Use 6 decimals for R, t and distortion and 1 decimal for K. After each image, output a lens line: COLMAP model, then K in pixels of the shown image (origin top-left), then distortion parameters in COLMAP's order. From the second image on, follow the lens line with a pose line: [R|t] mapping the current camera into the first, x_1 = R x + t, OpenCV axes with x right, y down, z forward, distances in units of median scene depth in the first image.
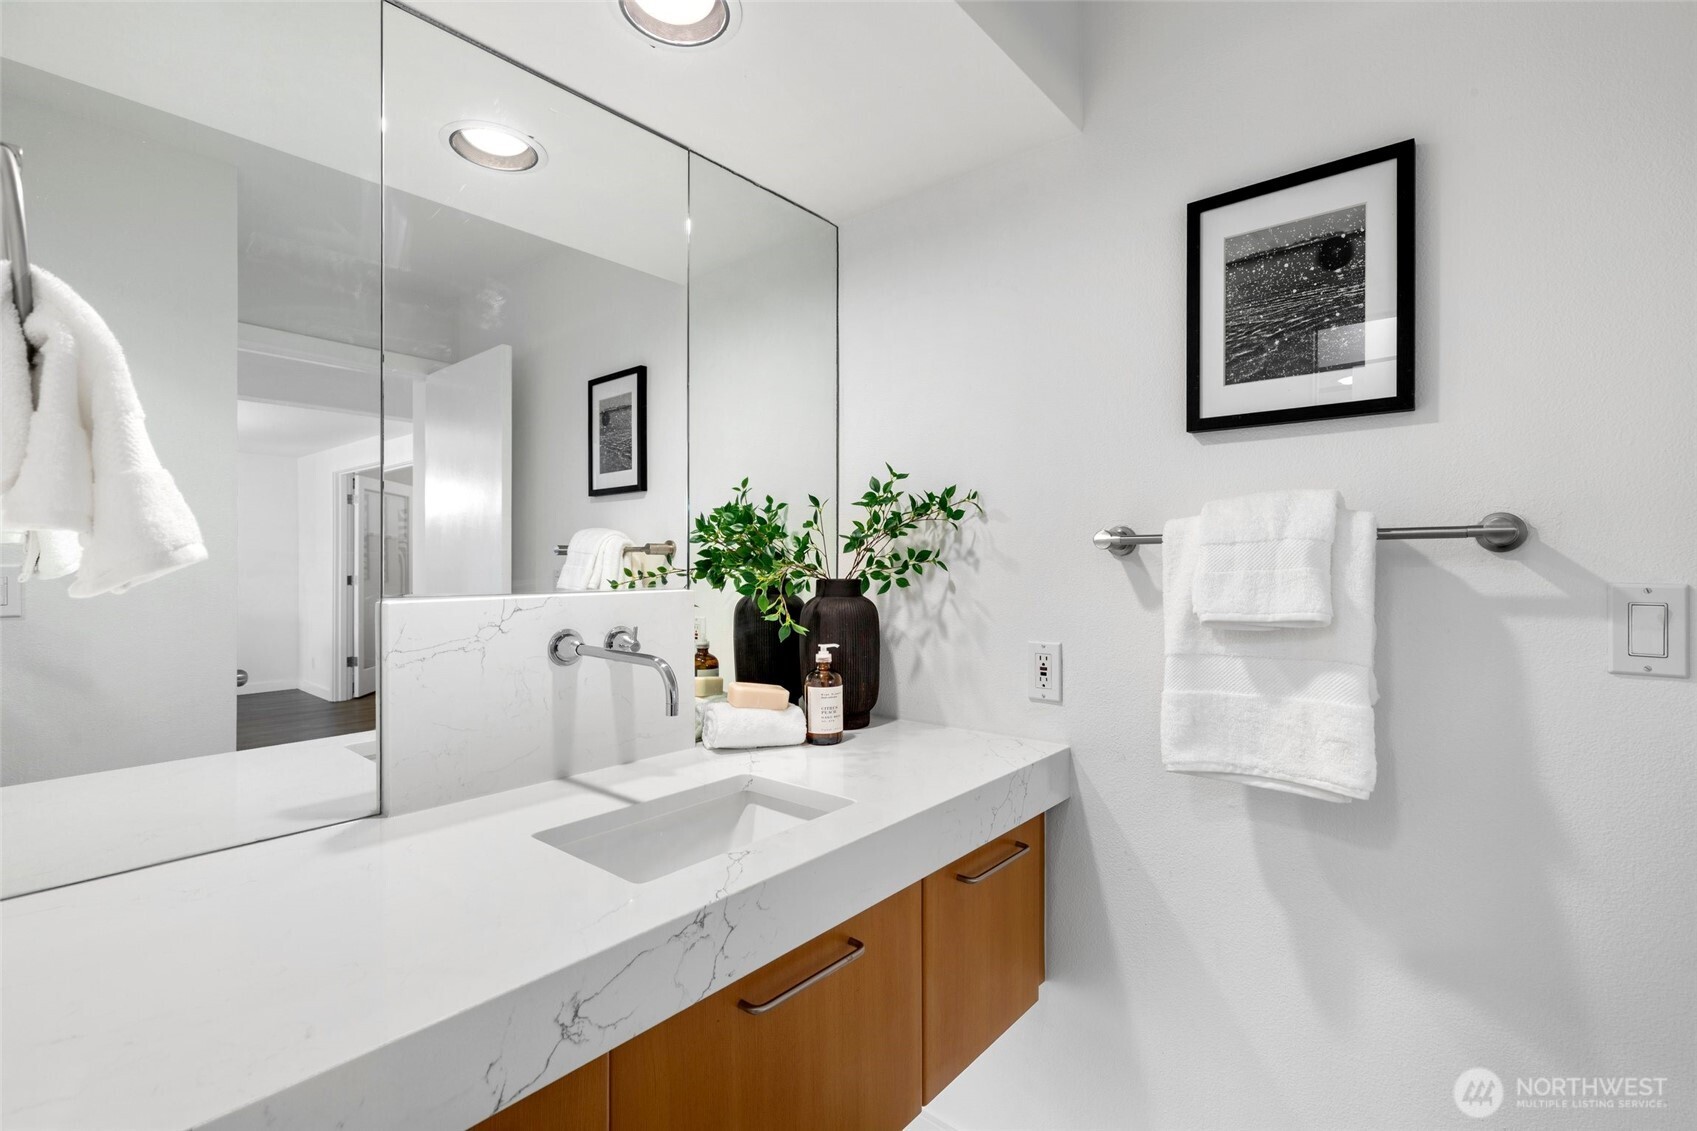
lens RADIAL K [[764.3, 0, 842.0], [0, 764.3, 565.2], [0, 0, 1]] dist [0.004395, -0.000161]
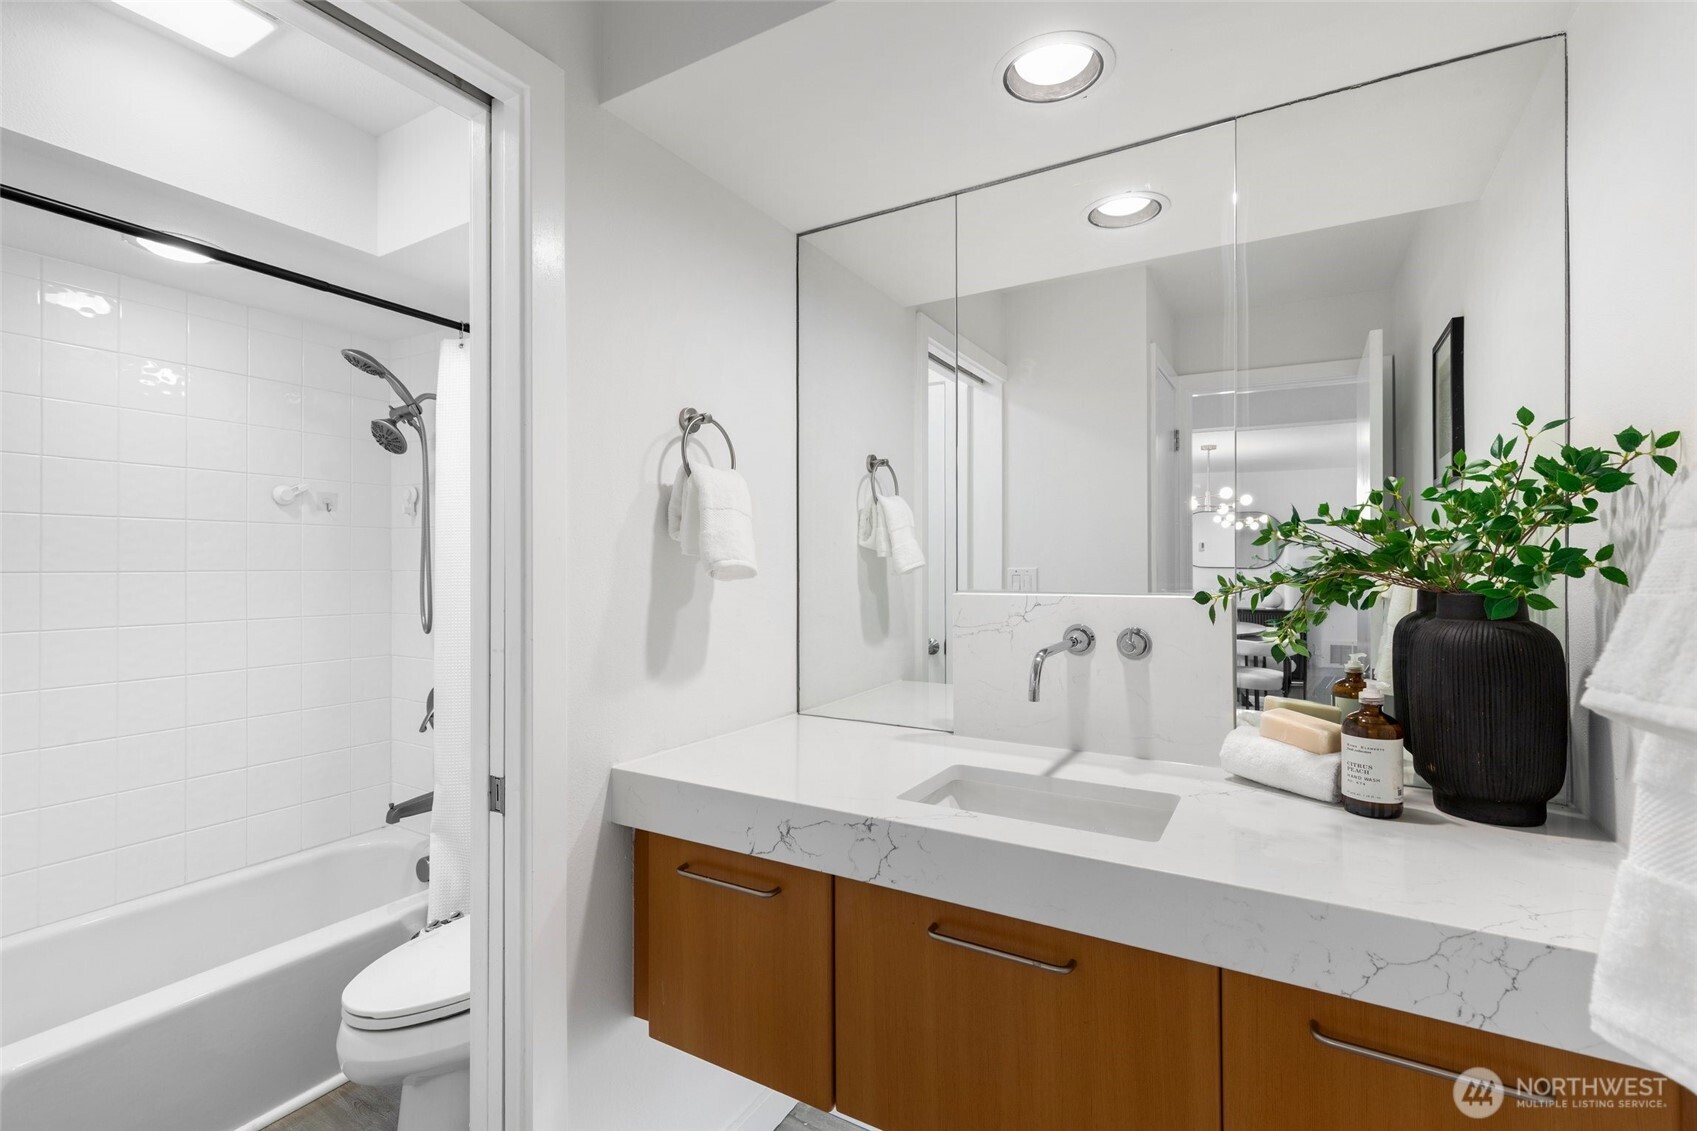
lens RADIAL K [[764.3, 0, 842.0], [0, 764.3, 565.2], [0, 0, 1]] dist [0.004395, -0.000161]
pose [[0.176159, -0.000829, -0.984361, 0.785629], [-0.004980, 0.999986, -0.001733, -0.002978], [0.984349, 0.005207, 0.176153, 0.474146]]
